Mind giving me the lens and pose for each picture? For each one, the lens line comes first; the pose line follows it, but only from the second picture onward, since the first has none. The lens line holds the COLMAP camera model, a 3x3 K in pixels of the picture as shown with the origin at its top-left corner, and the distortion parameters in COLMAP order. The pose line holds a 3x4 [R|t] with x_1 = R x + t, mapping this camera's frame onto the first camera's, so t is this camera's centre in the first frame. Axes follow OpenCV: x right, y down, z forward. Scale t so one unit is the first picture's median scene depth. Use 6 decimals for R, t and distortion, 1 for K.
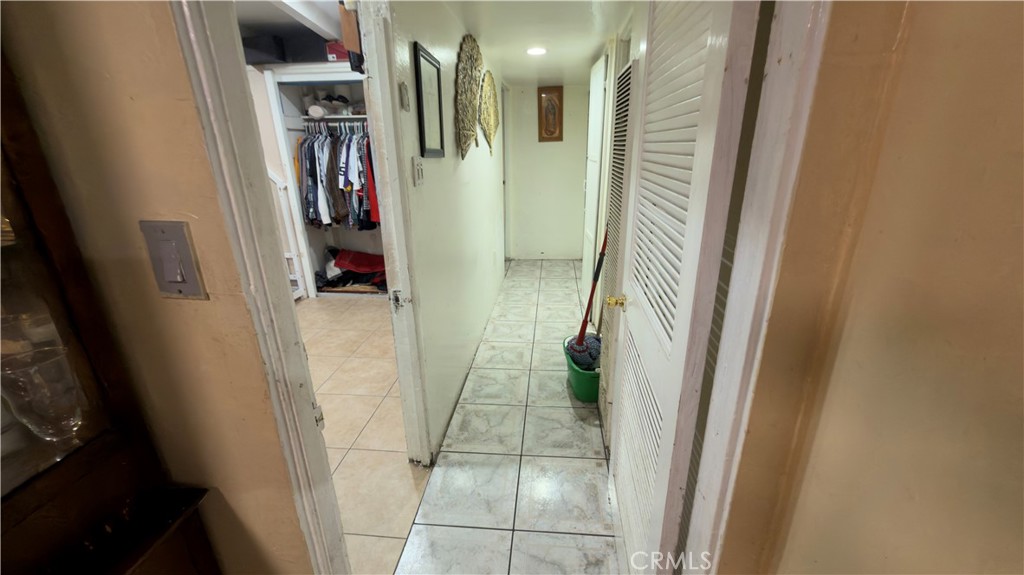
lens RADIAL K [[408.9, 0, 513.7], [0, 408.9, 287.8], [0, 0, 1]] dist [-0.000832, -0.000144]
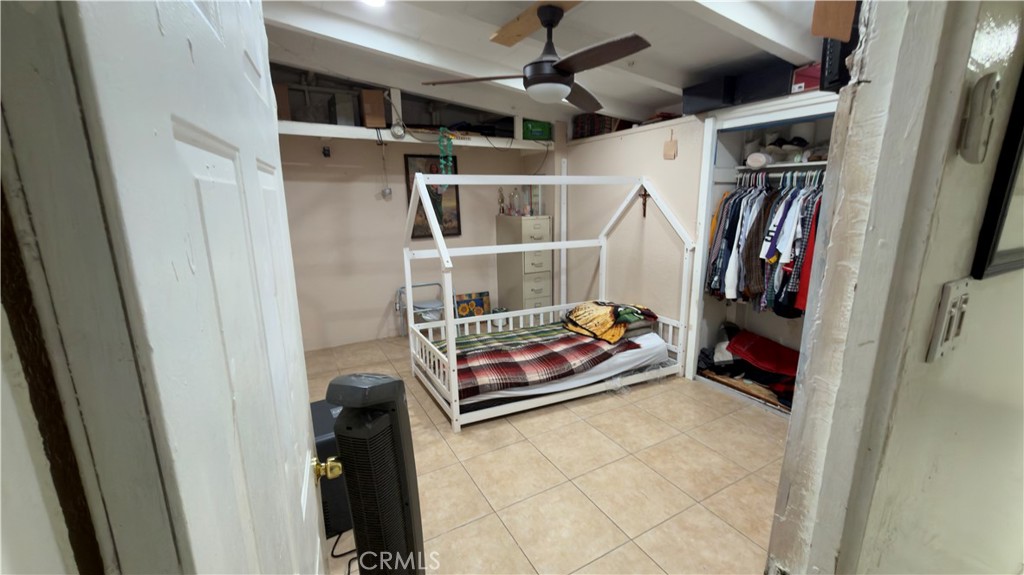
lens RADIAL K [[408.9, 0, 511.2], [0, 408.9, 287.4], [0, 0, 1]] dist [-0.000832, -0.000144]
pose [[0.568545, 0.187043, -0.801107, -0.071382], [-0.267923, 0.962817, 0.034655, -0.092167], [0.777801, 0.194932, 0.597518, 0.200289]]
